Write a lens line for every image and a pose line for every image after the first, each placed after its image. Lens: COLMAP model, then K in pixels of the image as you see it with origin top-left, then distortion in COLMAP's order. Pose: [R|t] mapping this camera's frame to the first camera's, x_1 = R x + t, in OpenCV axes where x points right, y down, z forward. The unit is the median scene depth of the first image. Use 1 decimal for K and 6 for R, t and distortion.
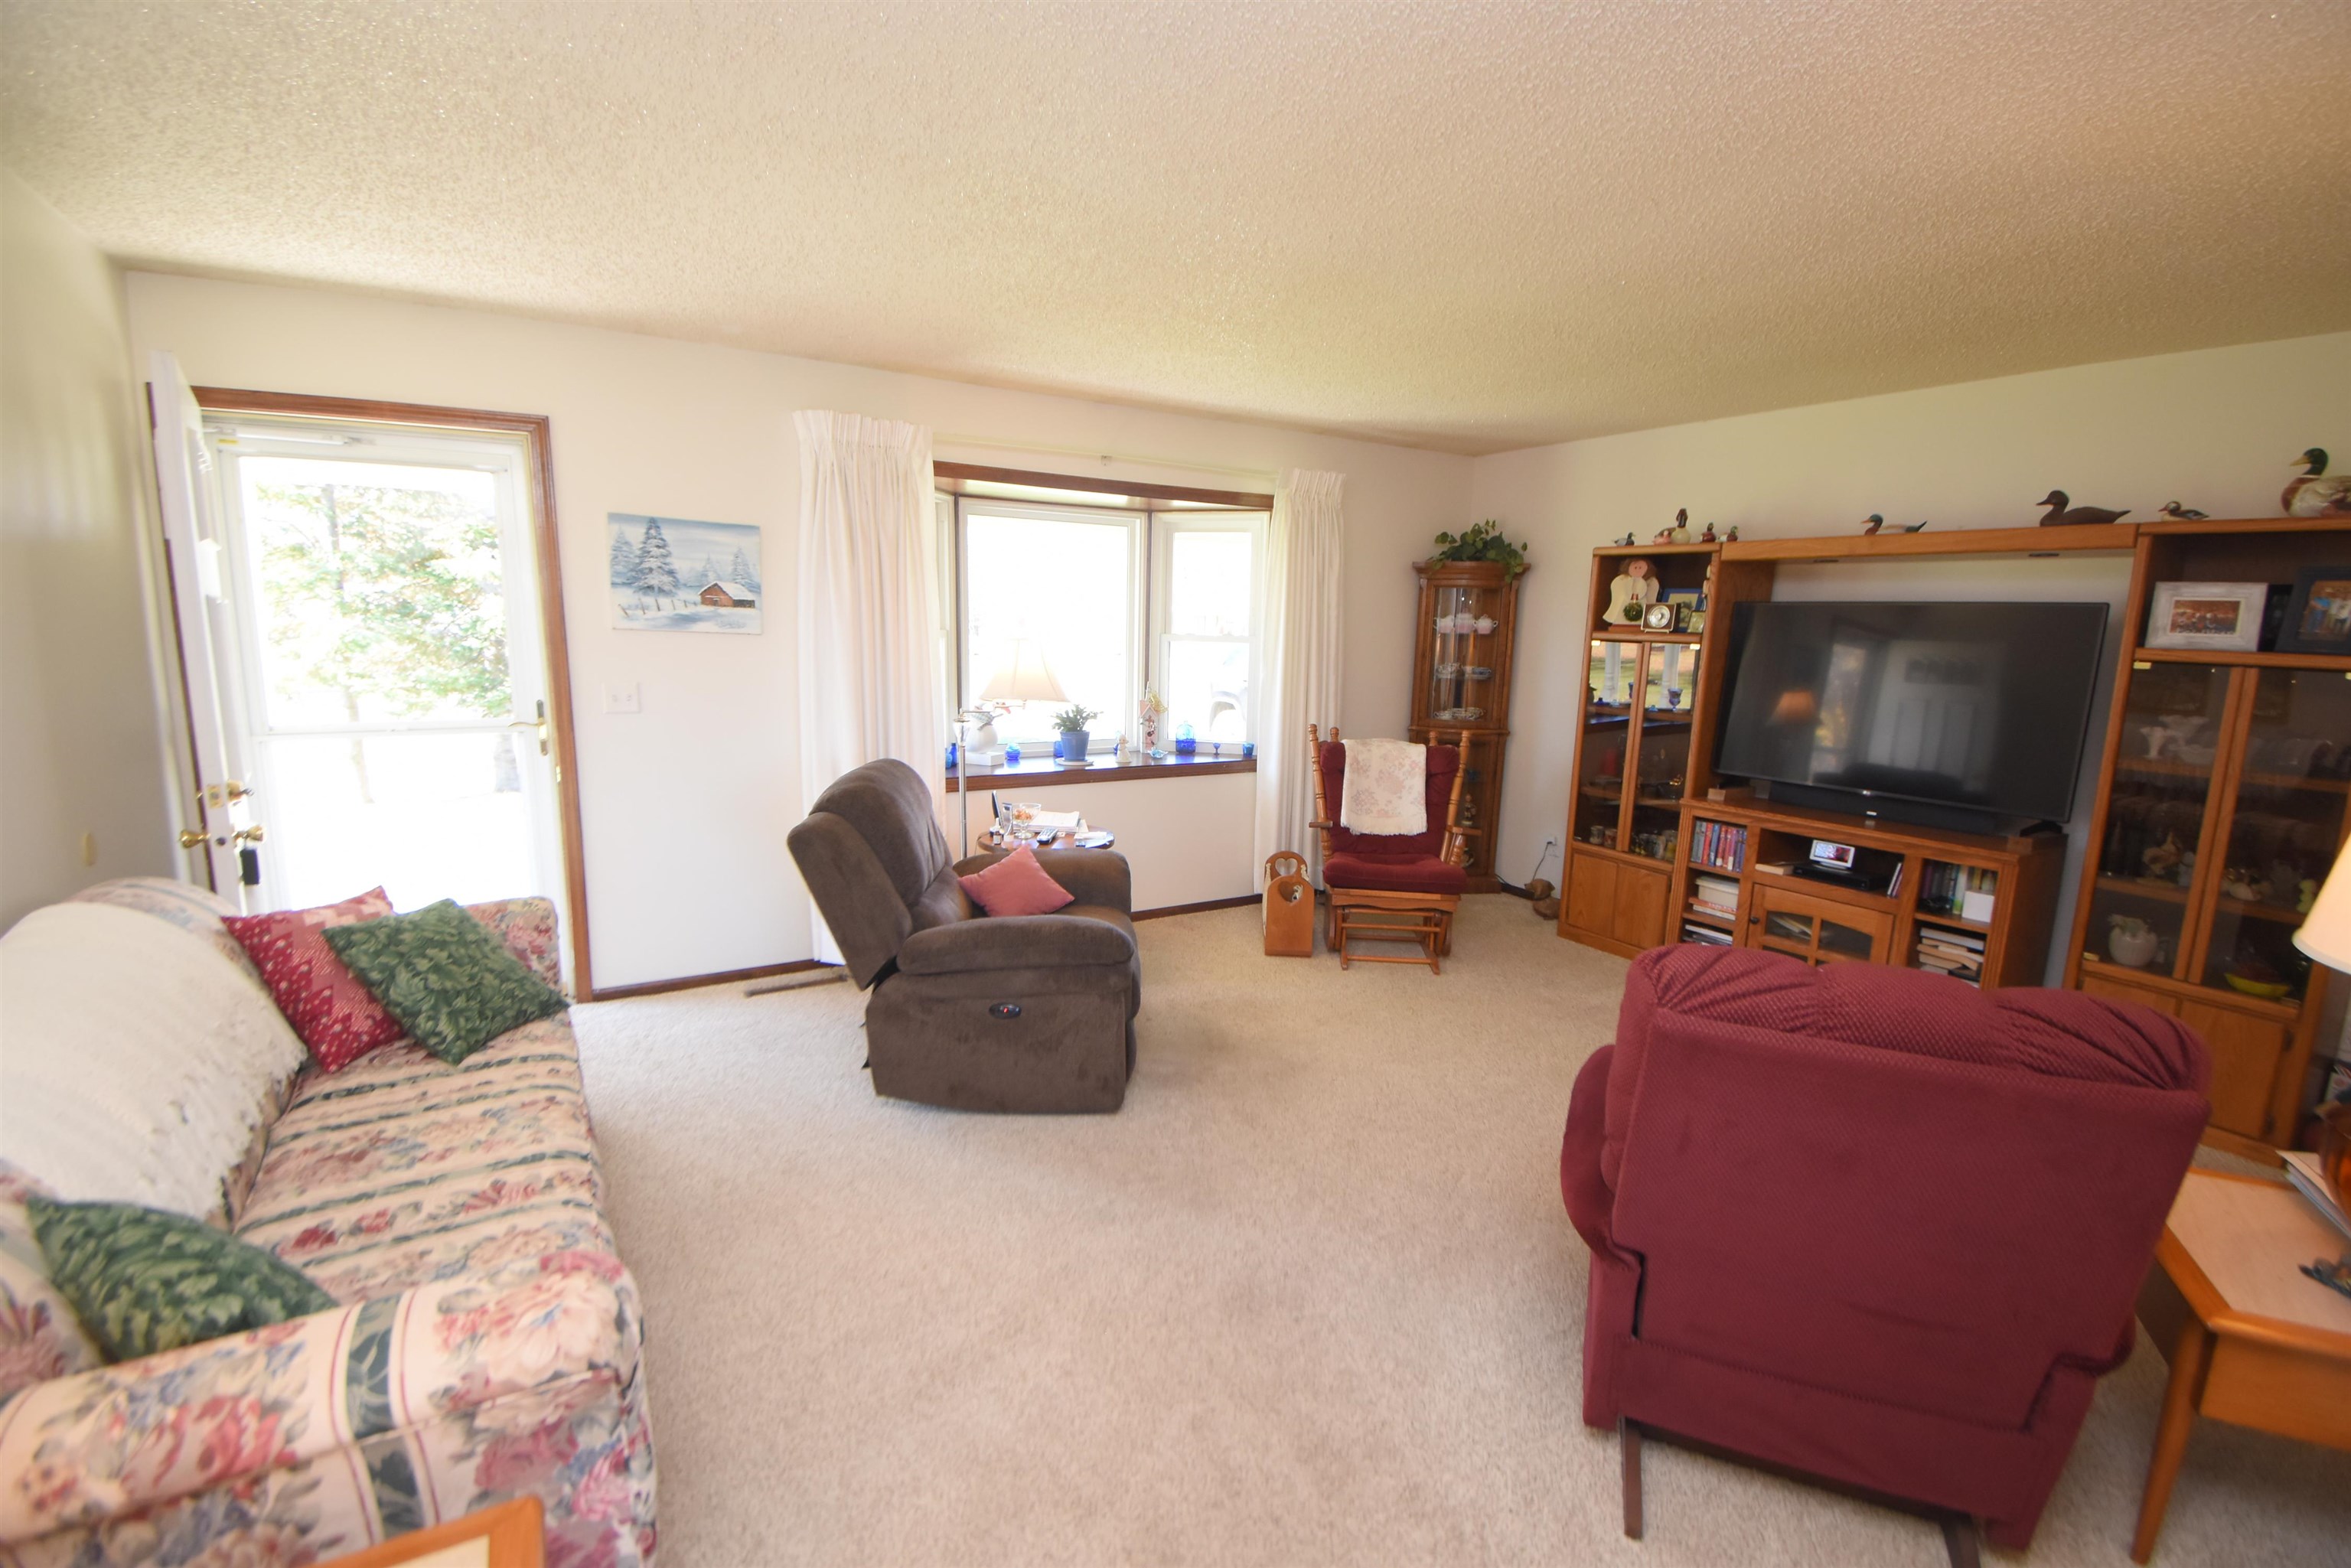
lens RADIAL K [[1028.1, 0, 1167.6], [0, 1028.1, 790.6], [0, 0, 1]] dist [0.008061, -0.000558]
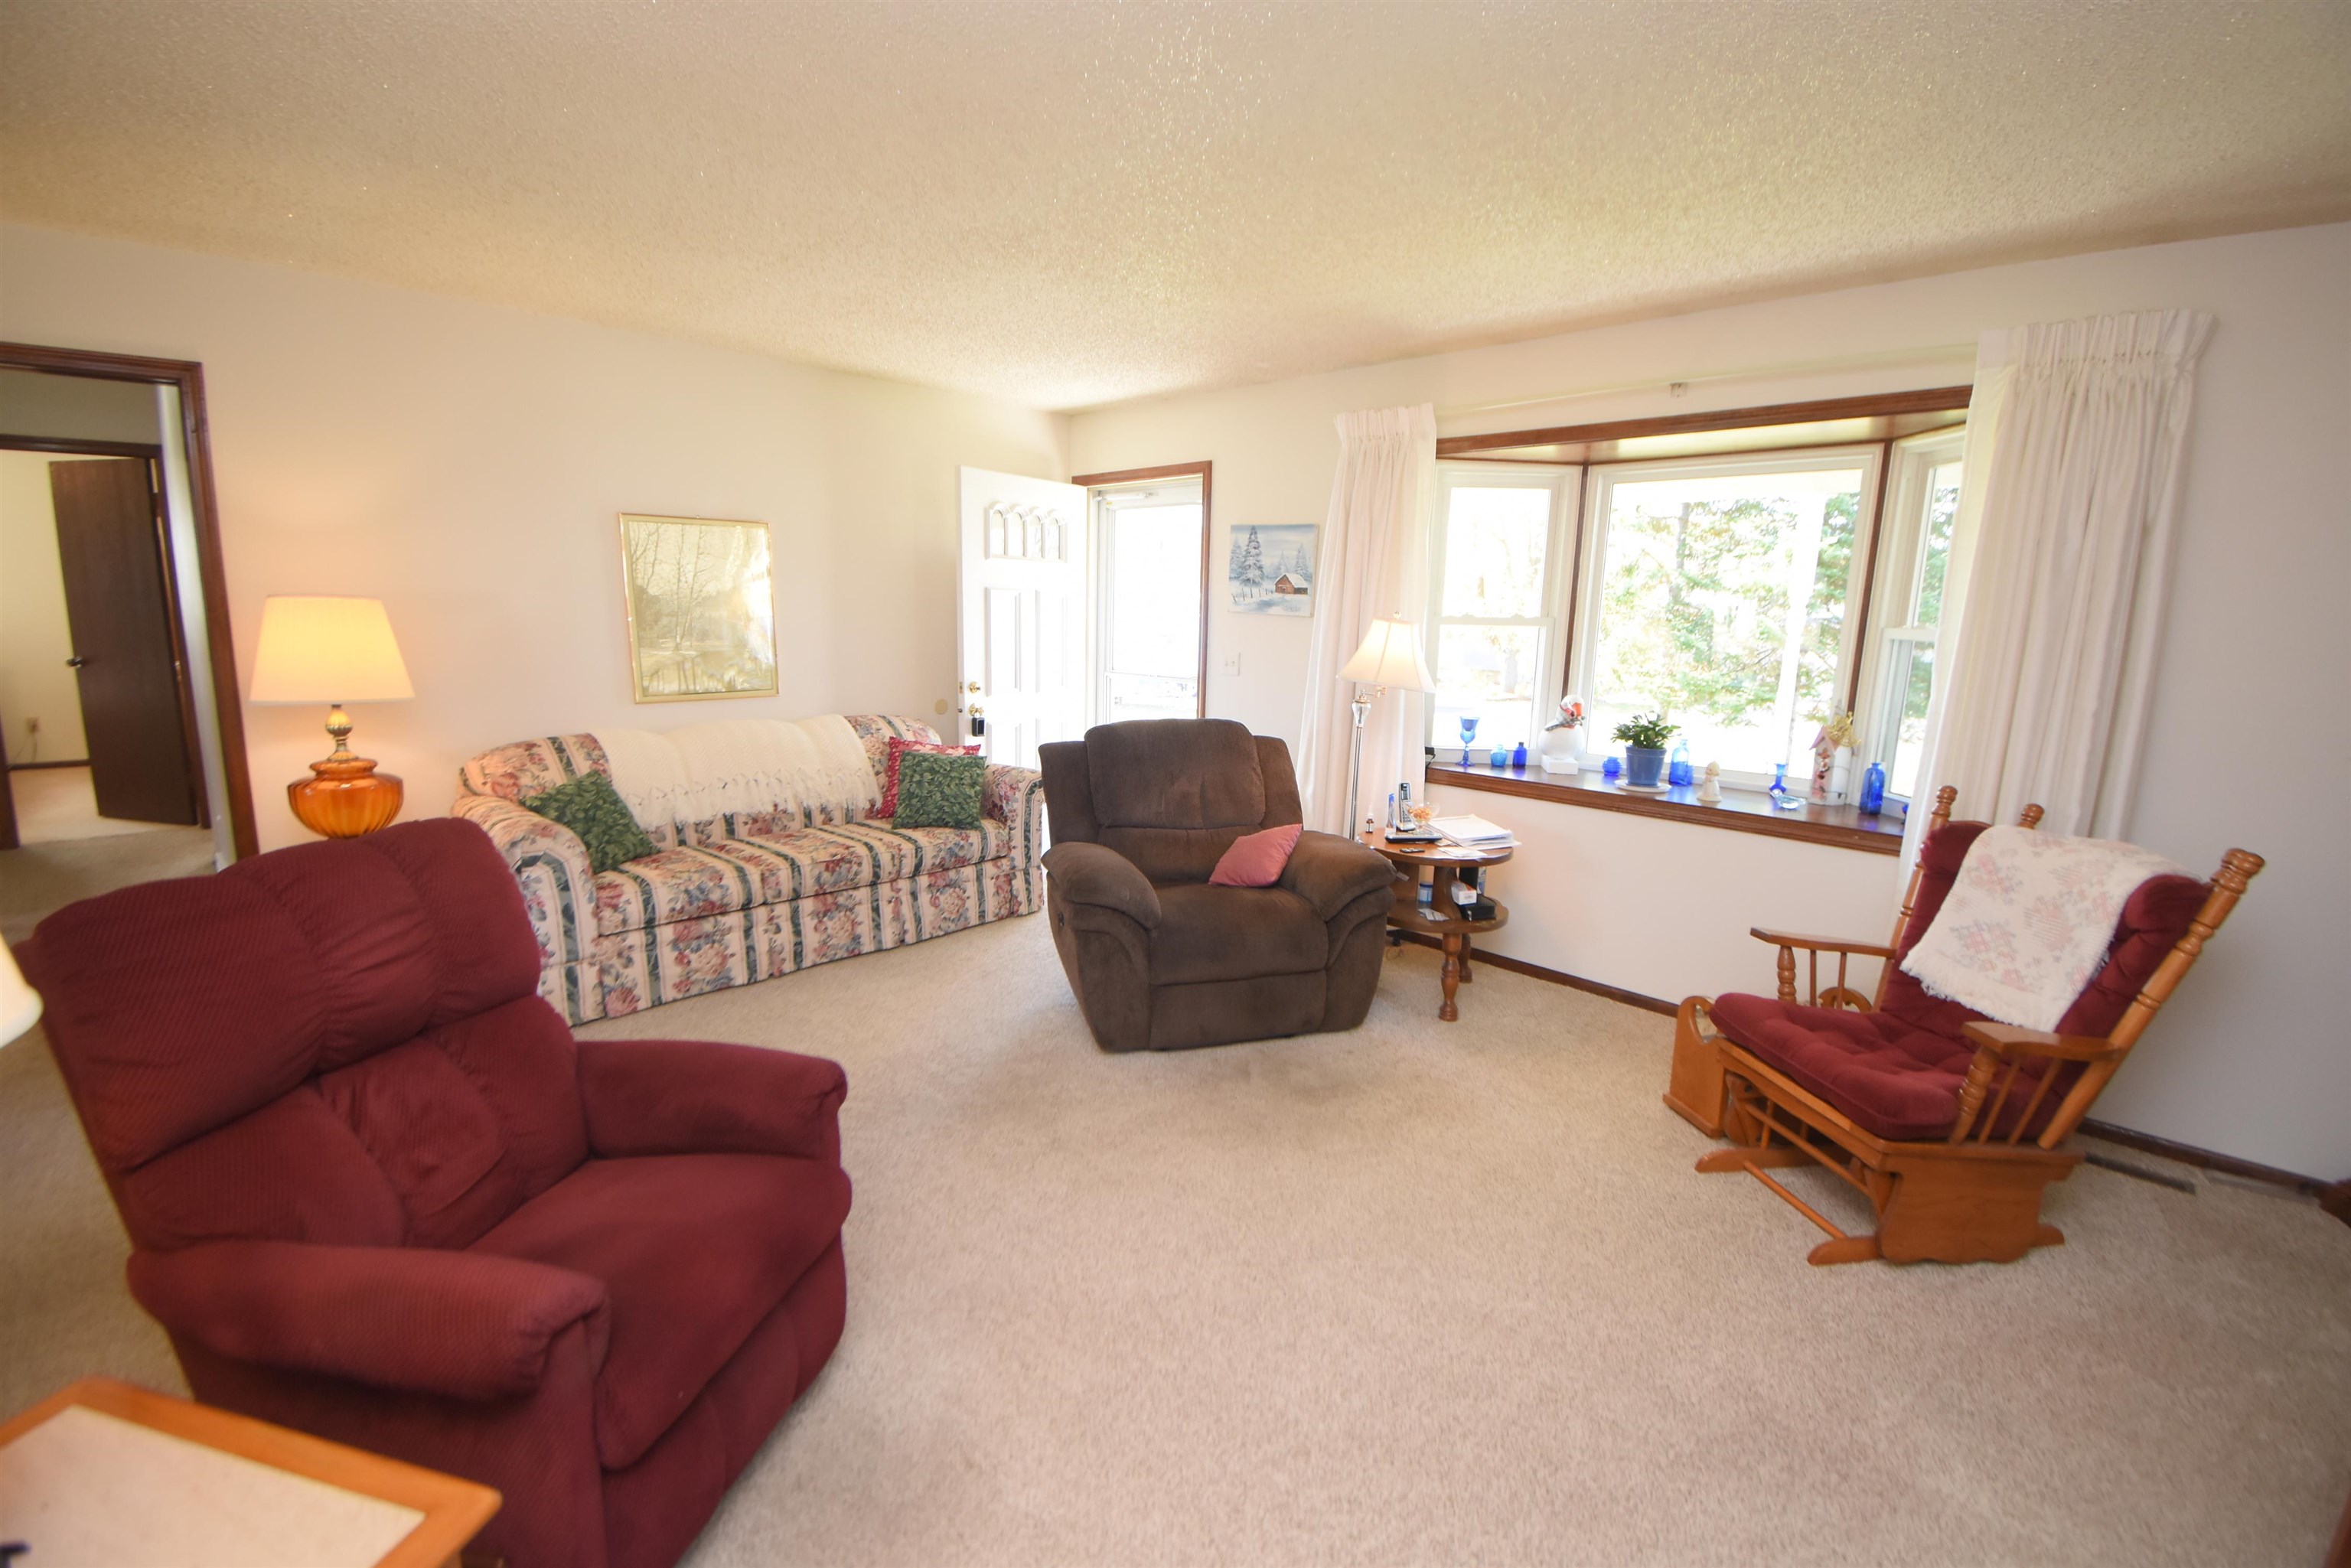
lens RADIAL K [[1028.1, 0, 1167.6], [0, 1028.1, 790.6], [0, 0, 1]] dist [0.008061, -0.000558]
pose [[0.233978, 0.164083, -0.958296, 0.749193], [-0.174002, 0.976809, 0.124768, -0.078986], [0.956545, 0.137552, 0.257103, 0.589293]]
